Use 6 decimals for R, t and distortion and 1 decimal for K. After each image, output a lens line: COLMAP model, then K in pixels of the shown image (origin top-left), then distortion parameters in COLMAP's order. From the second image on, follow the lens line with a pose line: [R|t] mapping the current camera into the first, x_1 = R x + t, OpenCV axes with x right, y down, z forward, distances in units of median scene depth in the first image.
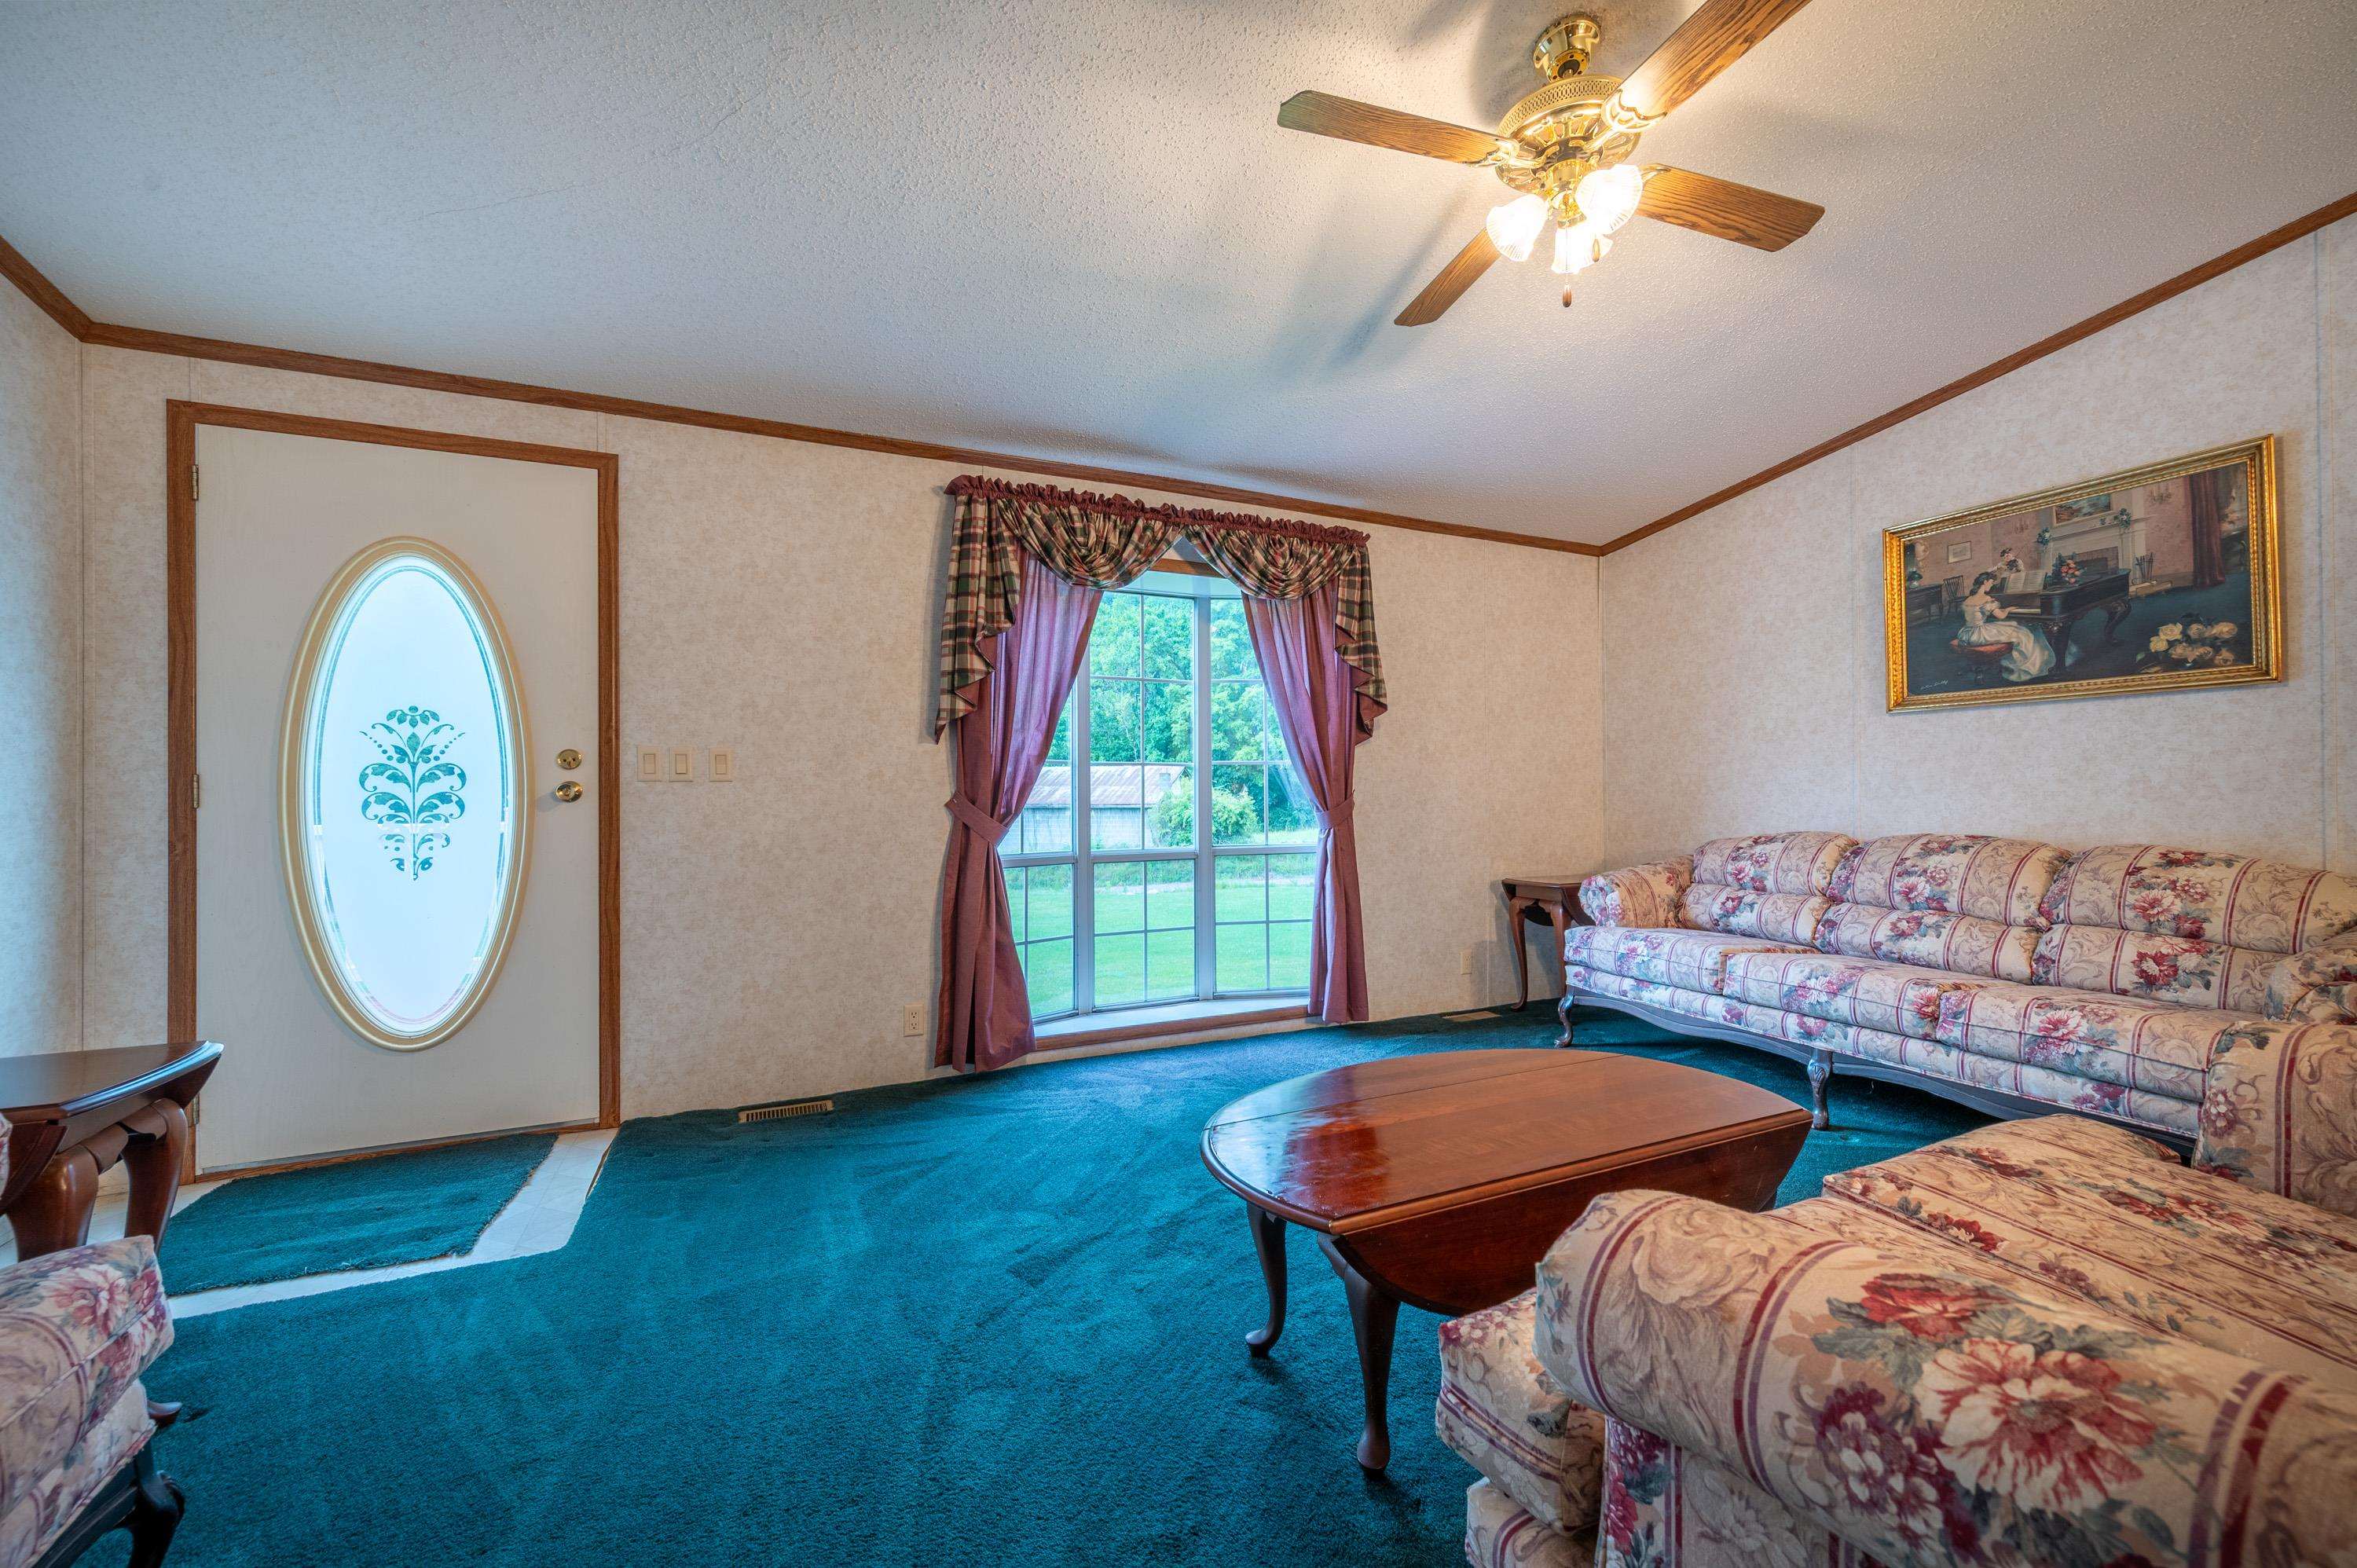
lens RADIAL K [[930.2, 0, 1180.4], [0, 930.2, 782.5], [0, 0, 1]] dist [-0.002428, 0.000955]
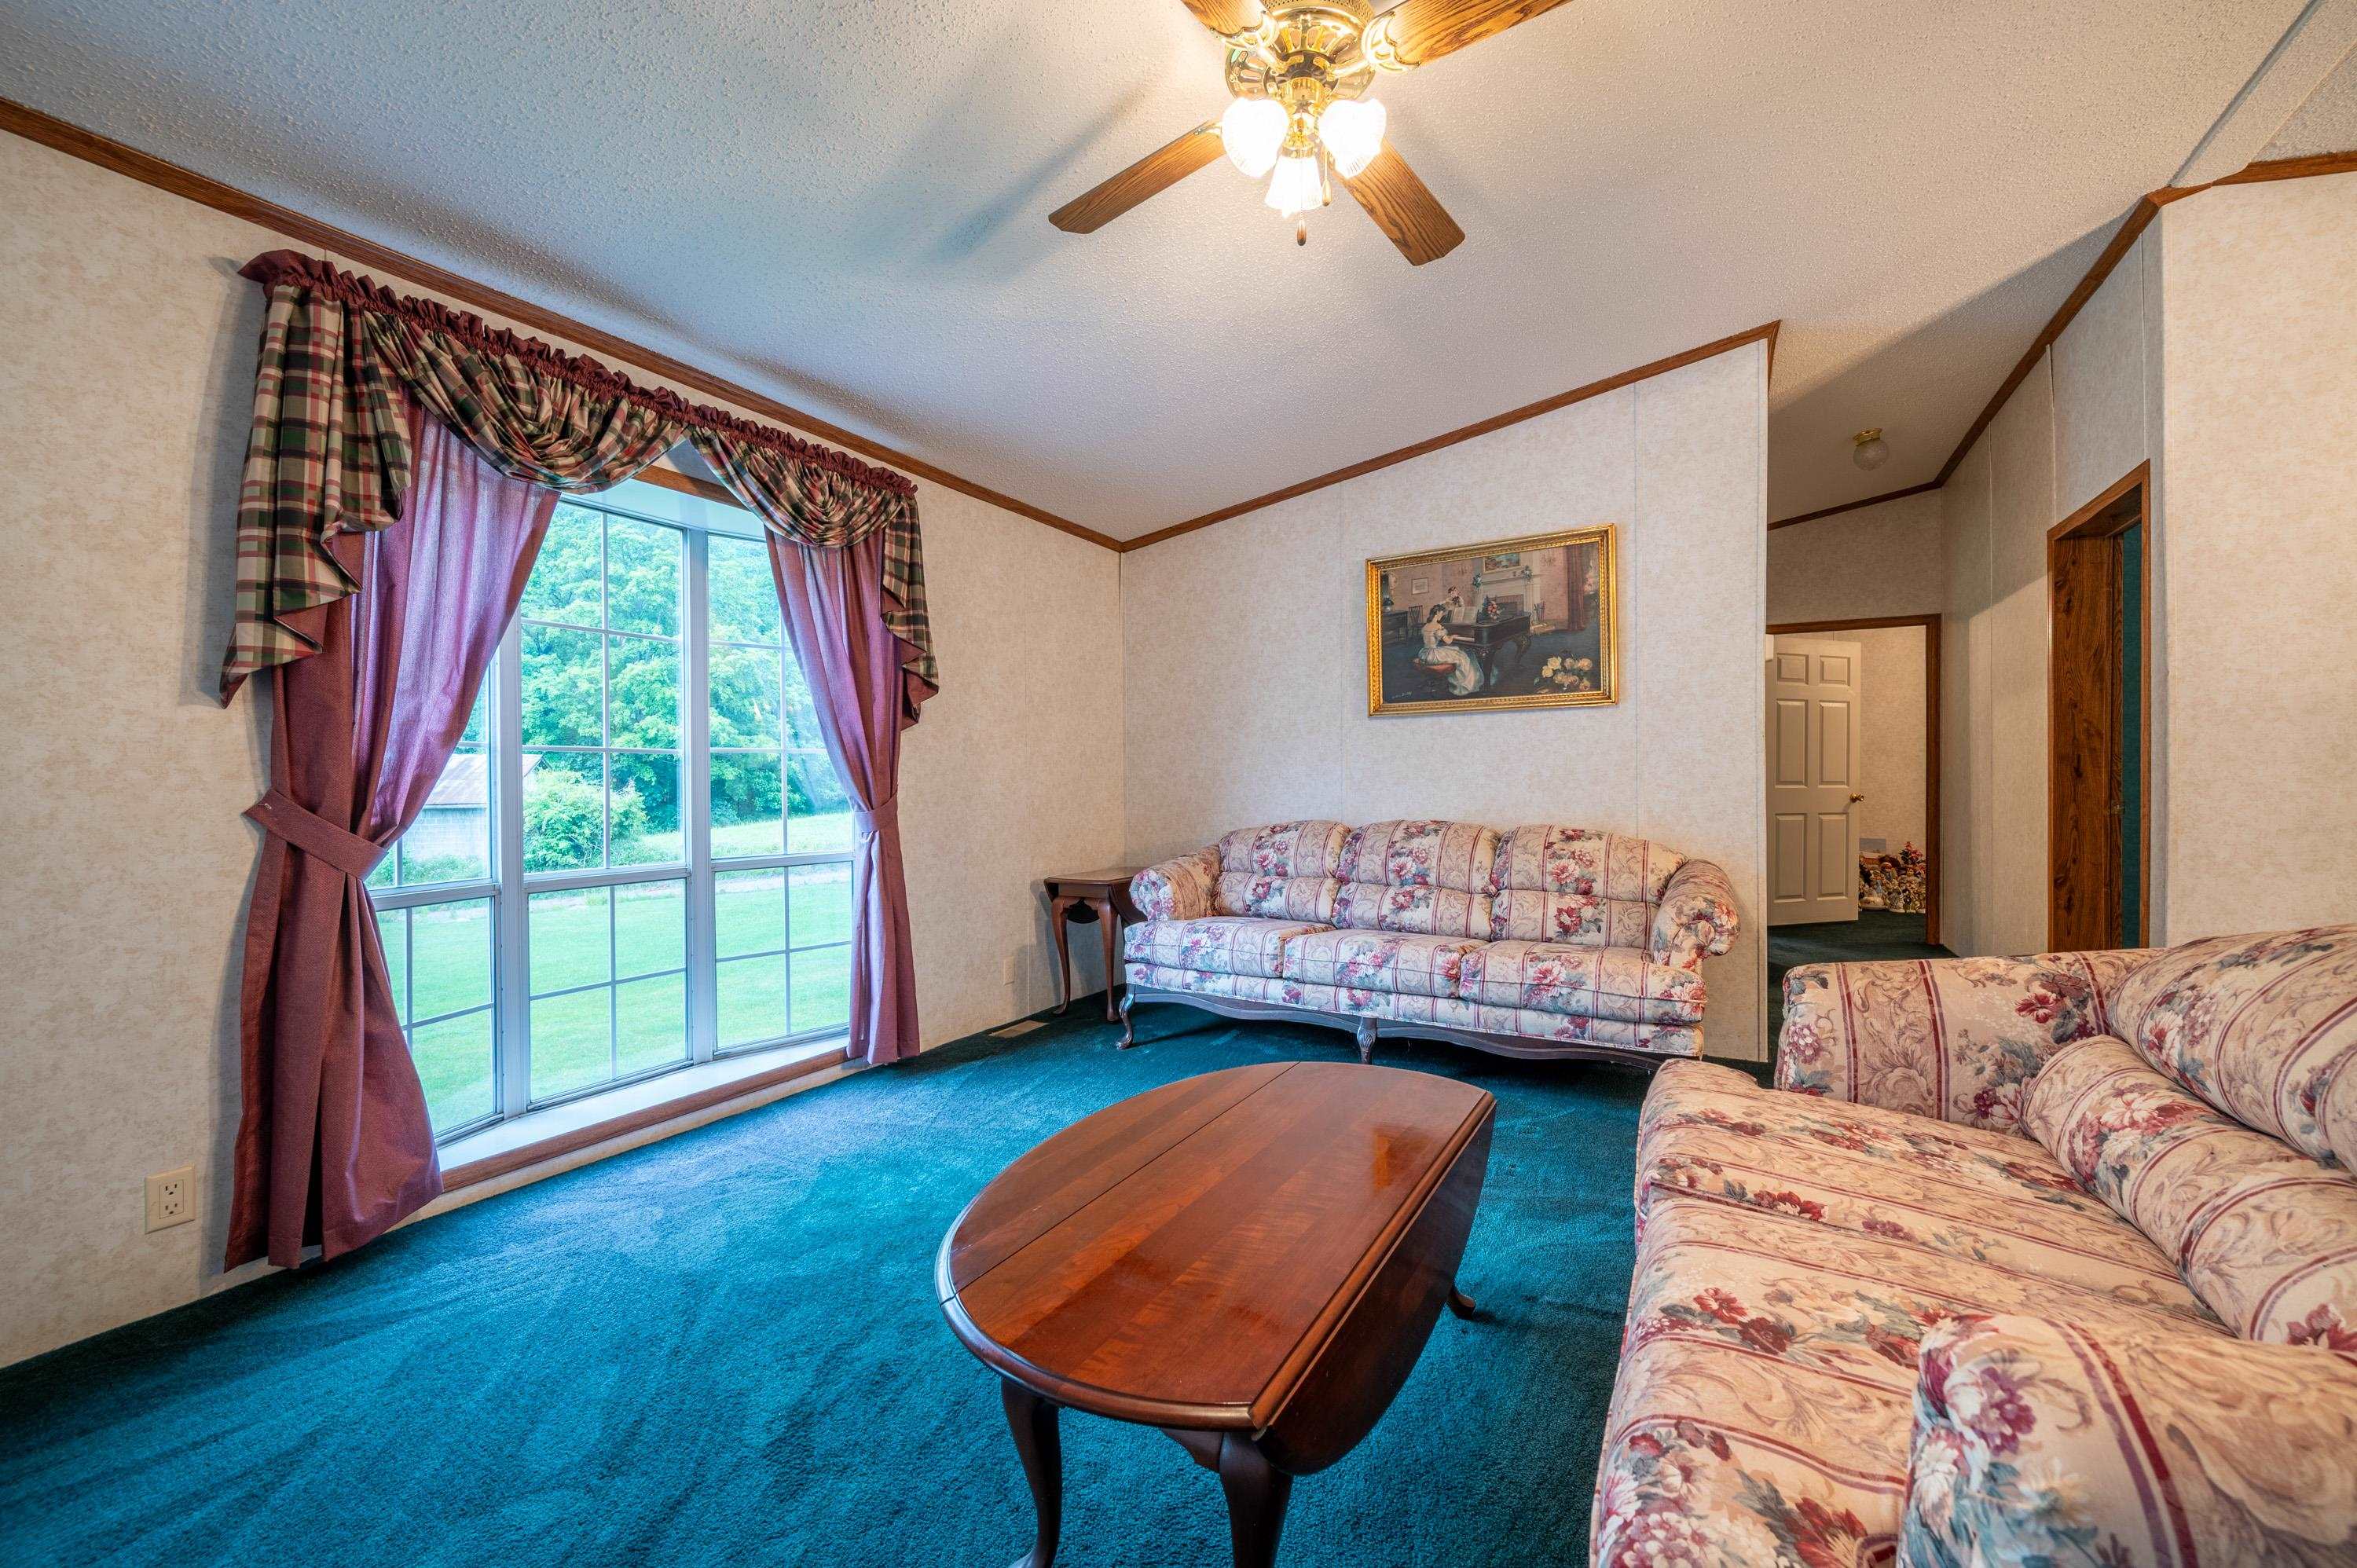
lens RADIAL K [[930.2, 0, 1178.5], [0, 930.2, 782.7], [0, 0, 1]] dist [-0.002428, 0.000955]
pose [[0.815229, -0.002334, 0.579133, -0.116678], [-0.001689, 0.999978, 0.006408, 0.000306], [-0.579136, -0.006202, 0.815208, 0.195987]]
